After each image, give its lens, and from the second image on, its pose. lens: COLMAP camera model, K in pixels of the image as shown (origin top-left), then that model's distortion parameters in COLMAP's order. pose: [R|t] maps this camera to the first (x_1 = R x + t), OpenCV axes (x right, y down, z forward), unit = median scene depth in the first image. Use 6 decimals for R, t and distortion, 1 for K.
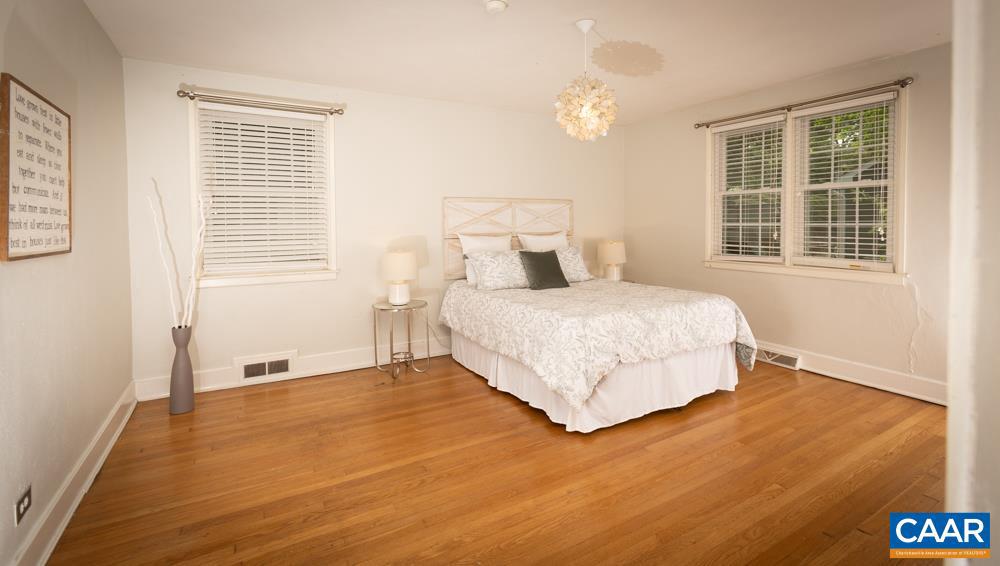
lens RADIAL K [[463.0, 0, 502.3], [0, 463.0, 235.8], [0, 0, 1]] dist [-0.000814, -0.000070]
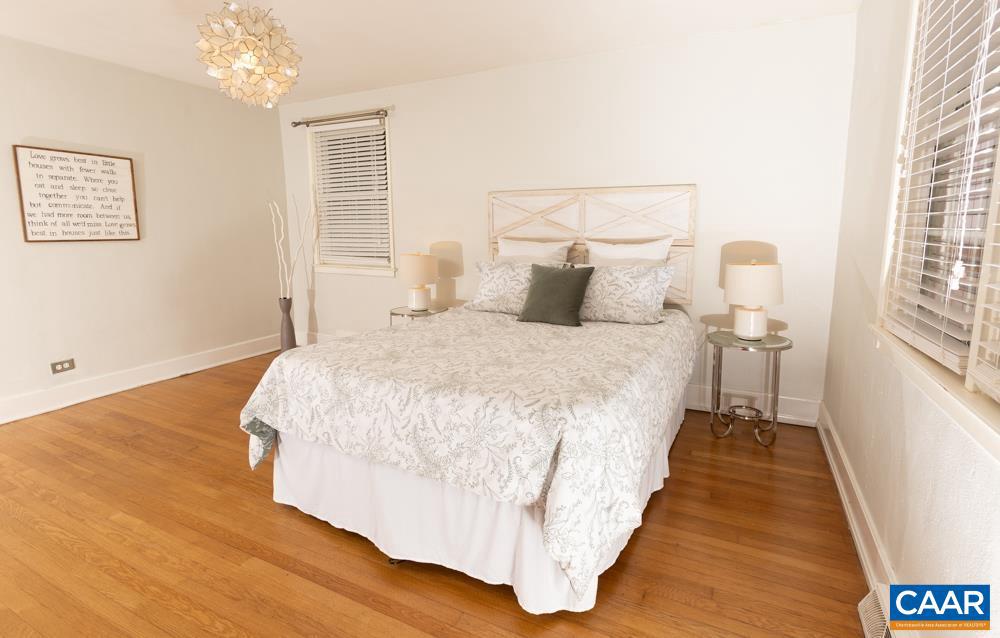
lens RADIAL K [[476.0, 0, 502.4], [0, 476.0, 291.9], [0, 0, 1]] dist [-0.000858, -0.000015]
pose [[0.545989, 0.122773, -0.828748, 0.686458], [-0.024939, 0.991148, 0.130401, -0.020443], [0.837421, -0.050529, 0.544218, 0.622980]]
